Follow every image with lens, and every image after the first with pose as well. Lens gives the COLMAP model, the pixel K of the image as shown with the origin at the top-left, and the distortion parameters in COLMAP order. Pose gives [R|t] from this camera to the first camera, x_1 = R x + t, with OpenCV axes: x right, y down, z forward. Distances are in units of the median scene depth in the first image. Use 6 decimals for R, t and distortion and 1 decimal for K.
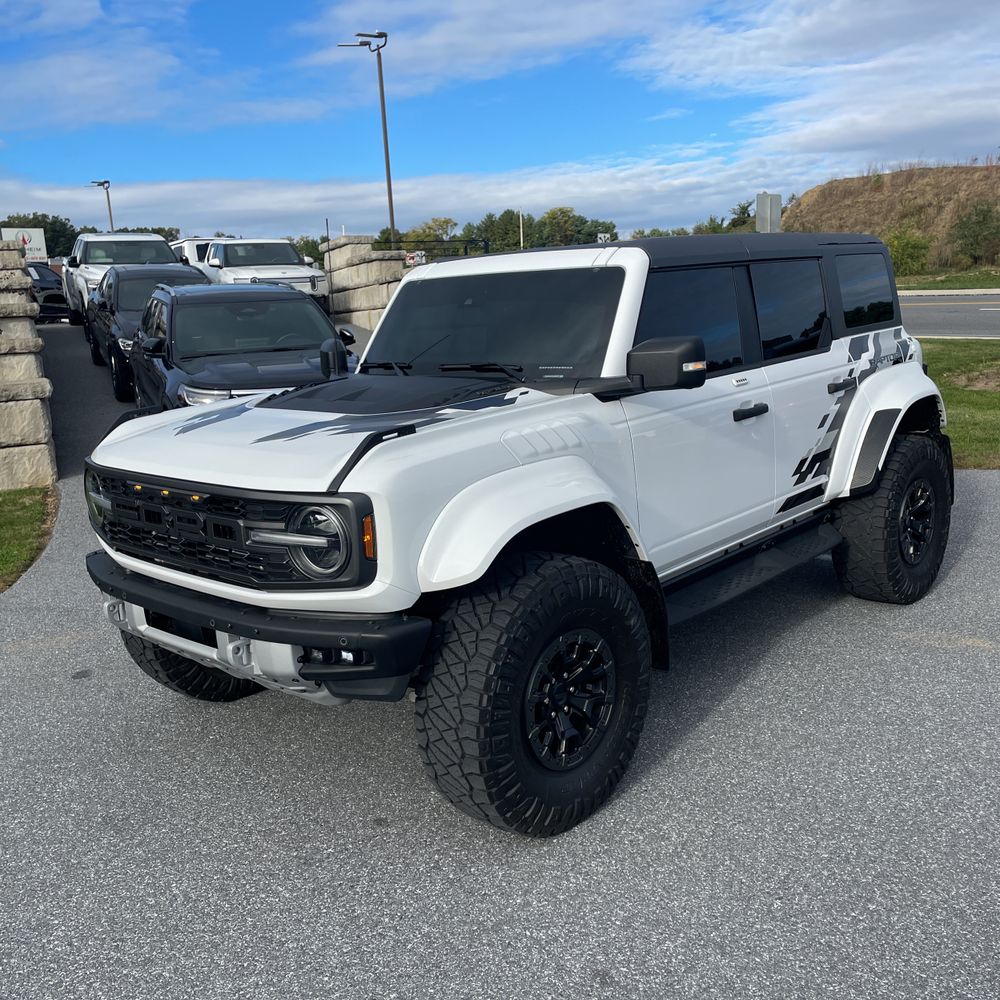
lens RADIAL K [[1024.3, 0, 523.3], [0, 1024.3, 504.8], [0, 0, 1]] dist [0.125693, -0.138133]
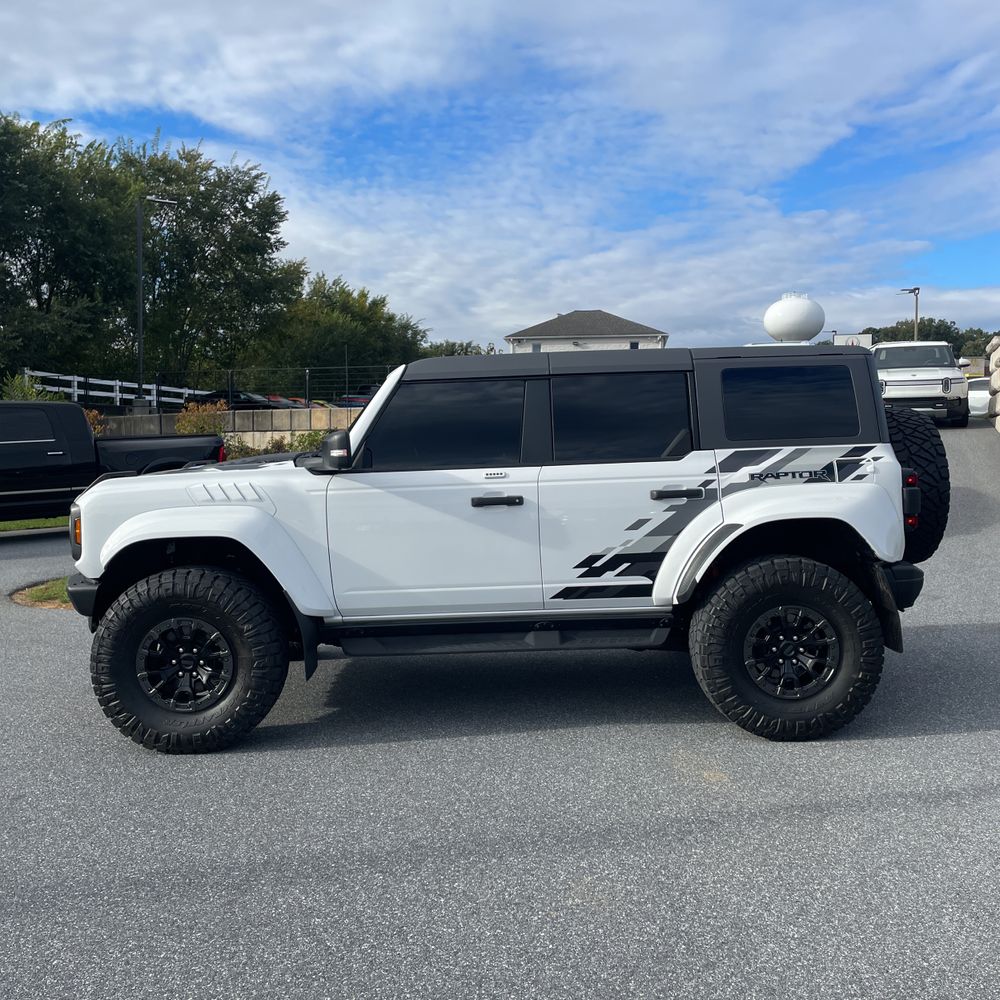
lens RADIAL K [[1110.9, 0, 501.0], [0, 1110.9, 477.8], [0, 0, 1]] dist [0.081721, 0.009664]
pose [[0.673050, 0.070821, -0.736198, 1.089273], [-0.164399, 0.984828, -0.055559, -0.044227], [0.721094, 0.158424, 0.674481, 0.138294]]
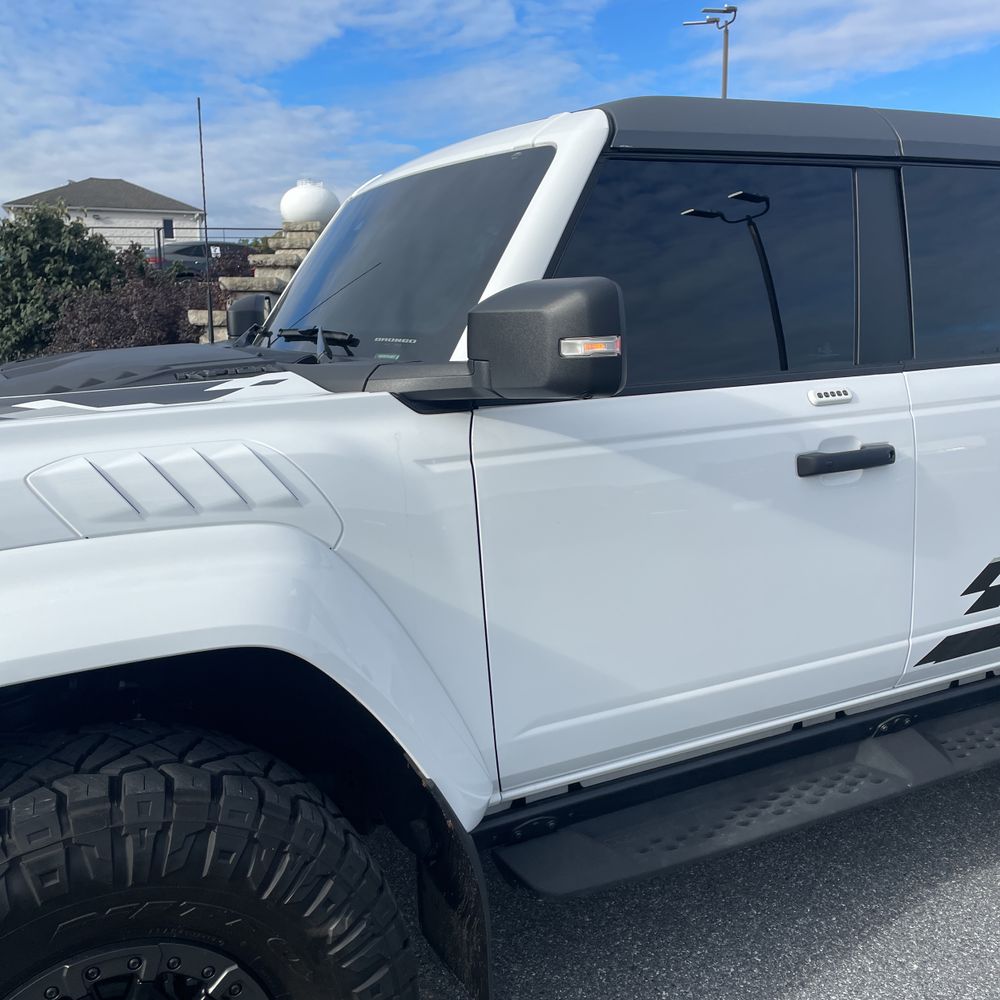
lens RADIAL K [[1024.1, 0, 539.0], [0, 1024.1, 492.8], [0, 0, 1]] dist [0.106082, -0.132265]
pose [[0.937595, 0.100718, -0.332823, 0.234540], [-0.105864, 0.994377, 0.002688, -0.057065], [0.331222, 0.032714, 0.942985, 0.463605]]
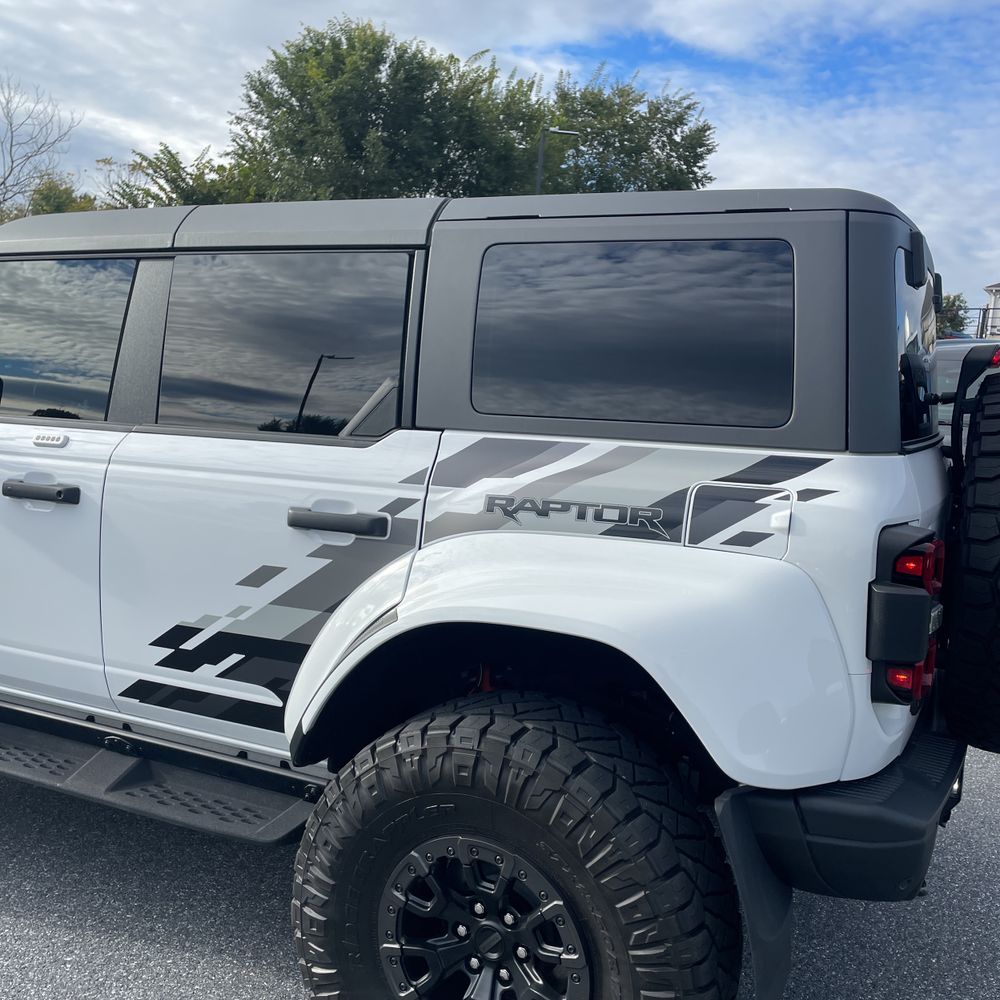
lens RADIAL K [[1059.9, 0, 513.3], [0, 1059.9, 491.8], [0, 0, 1]] dist [0.121993, -0.172299]
pose [[0.244579, 0.173963, -0.953896, 0.841112], [-0.256027, 0.960446, 0.109512, -0.217058], [0.935217, 0.217439, 0.279444, 1.022590]]
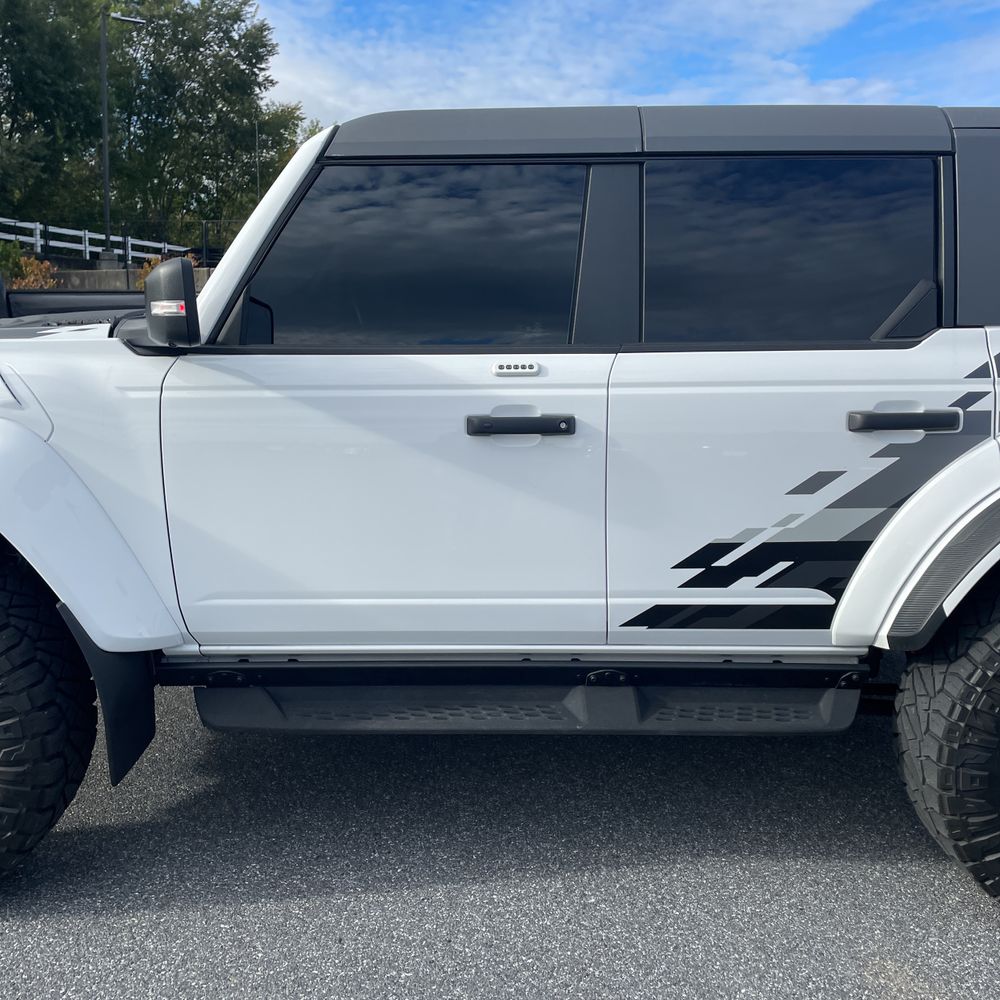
lens RADIAL K [[998.6, 0, 483.7], [0, 998.6, 492.8], [0, 0, 1]] dist [0.099781, -0.153335]
pose [[0.655489, 0.195659, -0.729418, 0.574224], [-0.195953, 0.976841, 0.085936, -0.091602], [0.729340, 0.086601, 0.678649, 0.589303]]
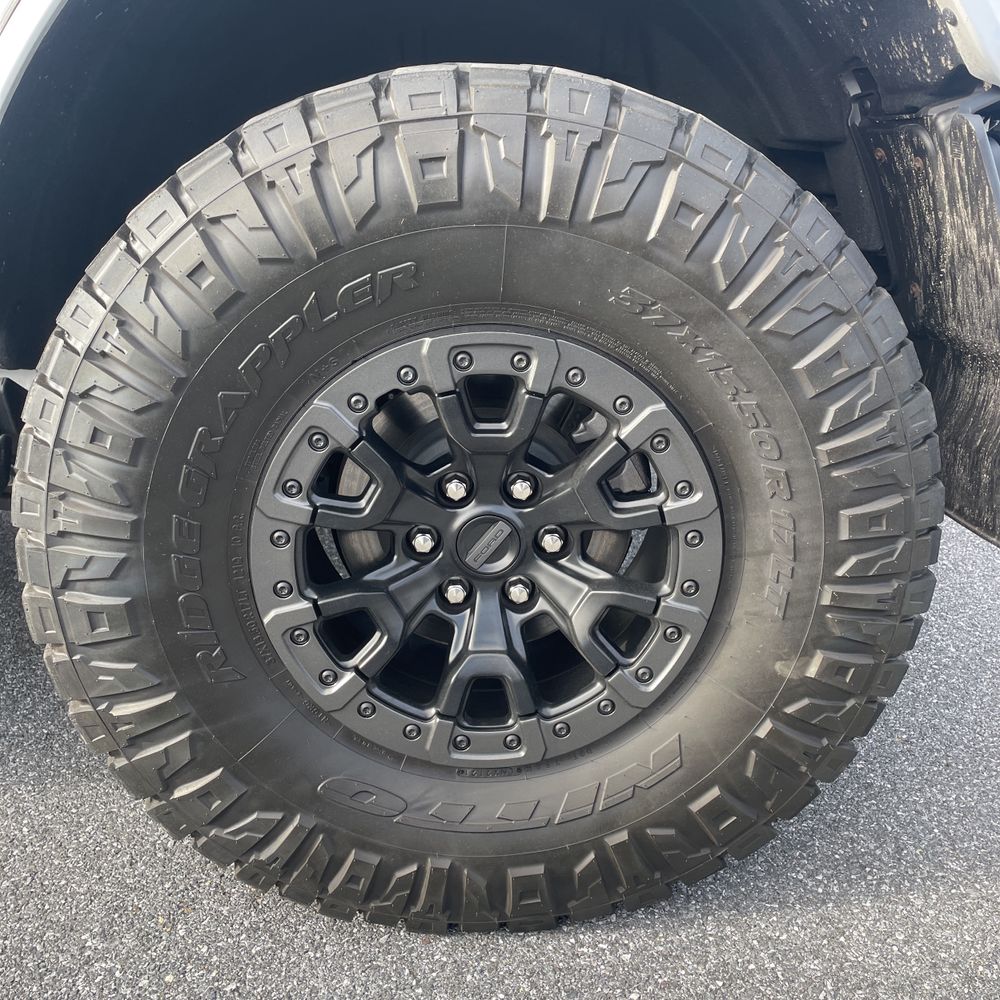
lens RADIAL K [[997.5, 0, 499.9], [0, 997.5, 512.2], [0, 0, 1]] dist [0.098535, -0.138953]
pose [[0.696488, 0.262707, -0.667750, 0.584797], [-0.158026, 0.963881, 0.214385, -0.035988], [0.699952, -0.043795, 0.712846, 1.027080]]
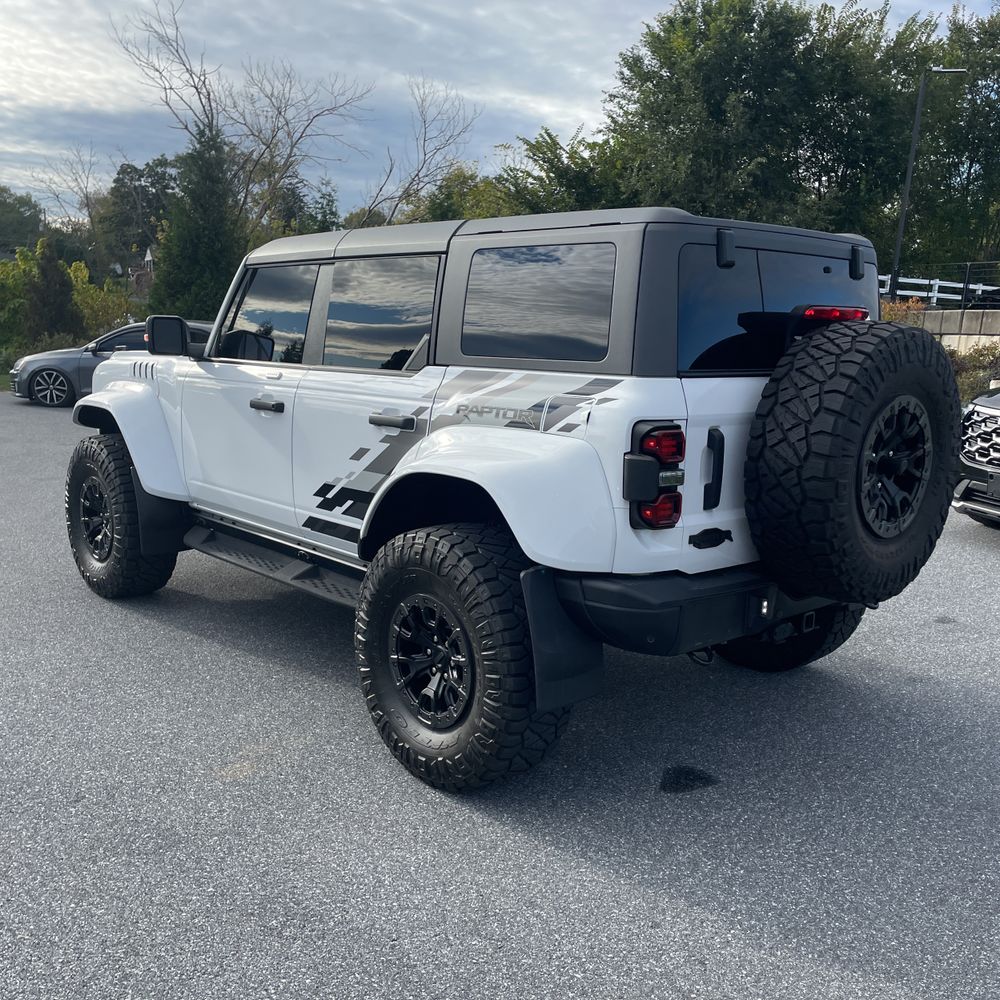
lens RADIAL K [[1059.5, 0, 483.5], [0, 1059.5, 517.1], [0, 0, 1]] dist [0.147473, -0.191659]
pose [[-0.152429, 0.224703, -0.962431, 1.170023], [-0.226840, 0.939859, 0.255360, -0.289027], [0.961930, 0.257242, -0.092290, 1.260504]]
